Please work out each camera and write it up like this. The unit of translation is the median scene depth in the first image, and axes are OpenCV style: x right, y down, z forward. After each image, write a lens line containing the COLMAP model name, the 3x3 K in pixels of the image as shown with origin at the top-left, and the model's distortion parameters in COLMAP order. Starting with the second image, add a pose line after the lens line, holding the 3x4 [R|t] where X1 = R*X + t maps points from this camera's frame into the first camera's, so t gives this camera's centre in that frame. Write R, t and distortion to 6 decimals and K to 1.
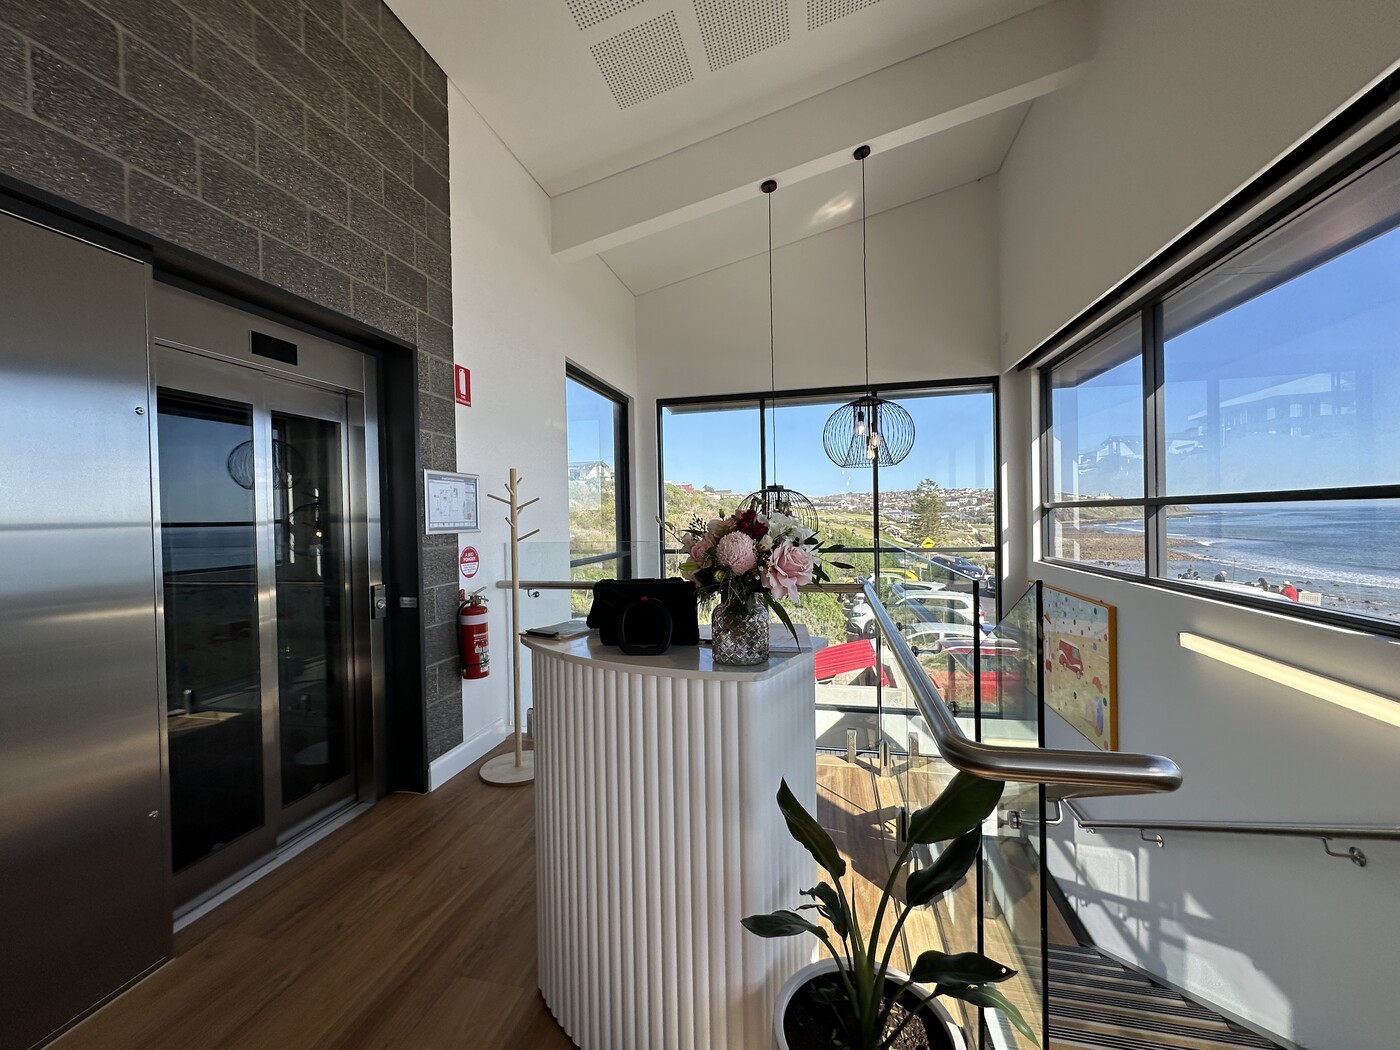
lens RADIAL K [[564.1, 0, 699.8], [0, 564.1, 523.8], [0, 0, 1]] dist [0.002584, 0.000011]
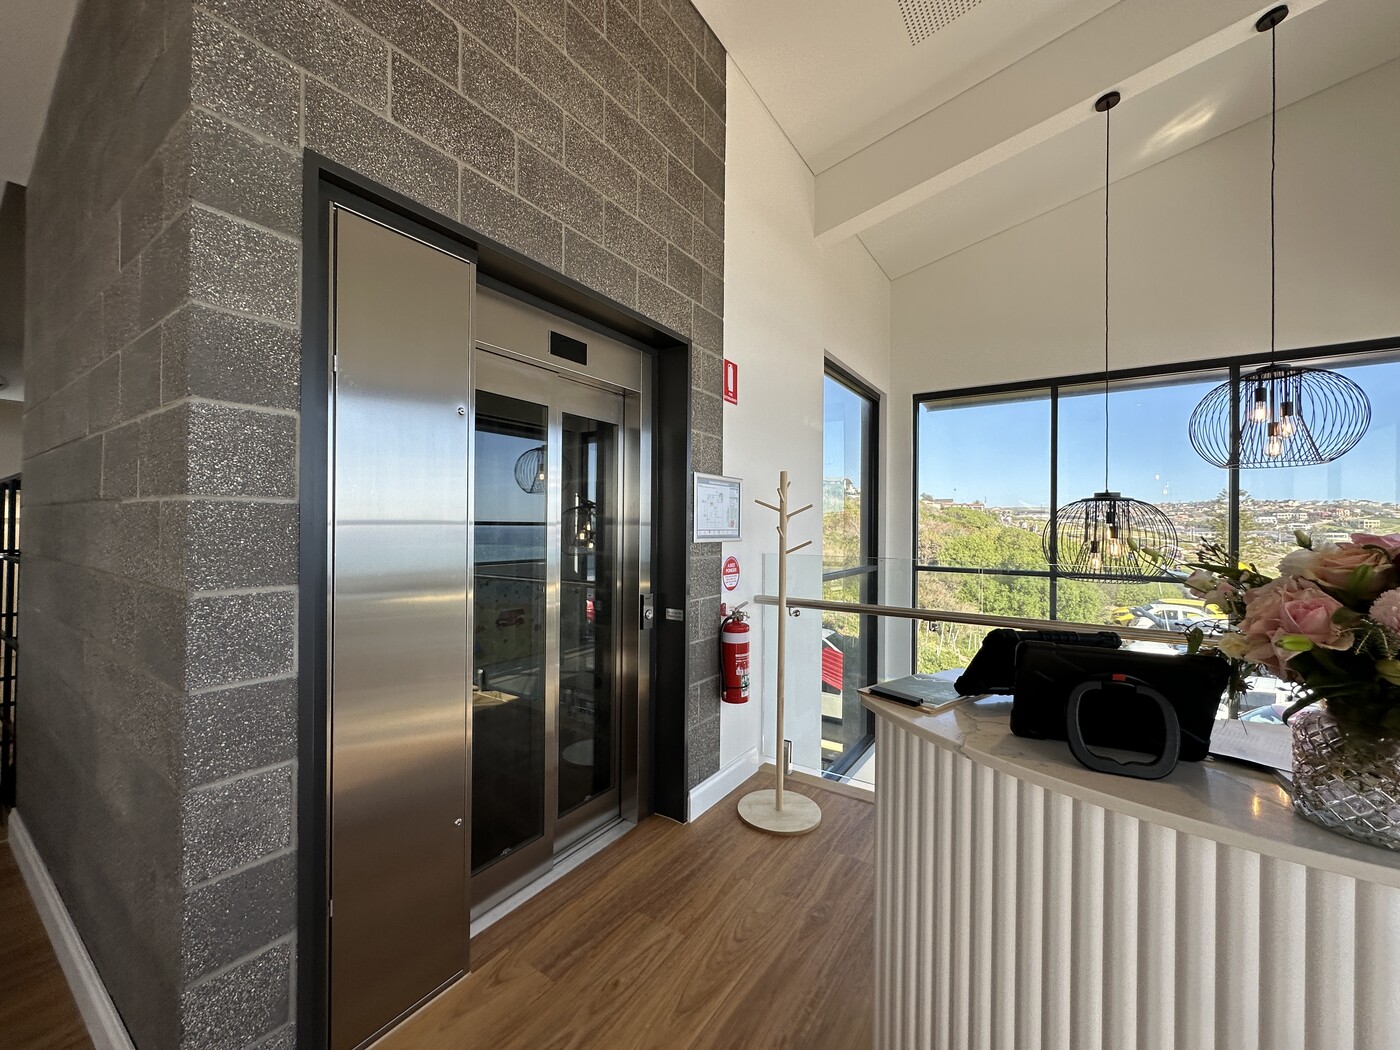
lens RADIAL K [[564.1, 0, 699.8], [0, 564.1, 523.8], [0, 0, 1]] dist [0.002584, 0.000011]
pose [[0.934177, 0.026577, -0.355820, -0.149210], [-0.031266, 0.999483, -0.007432, -0.005252], [0.355438, 0.018068, 0.934525, 0.139860]]
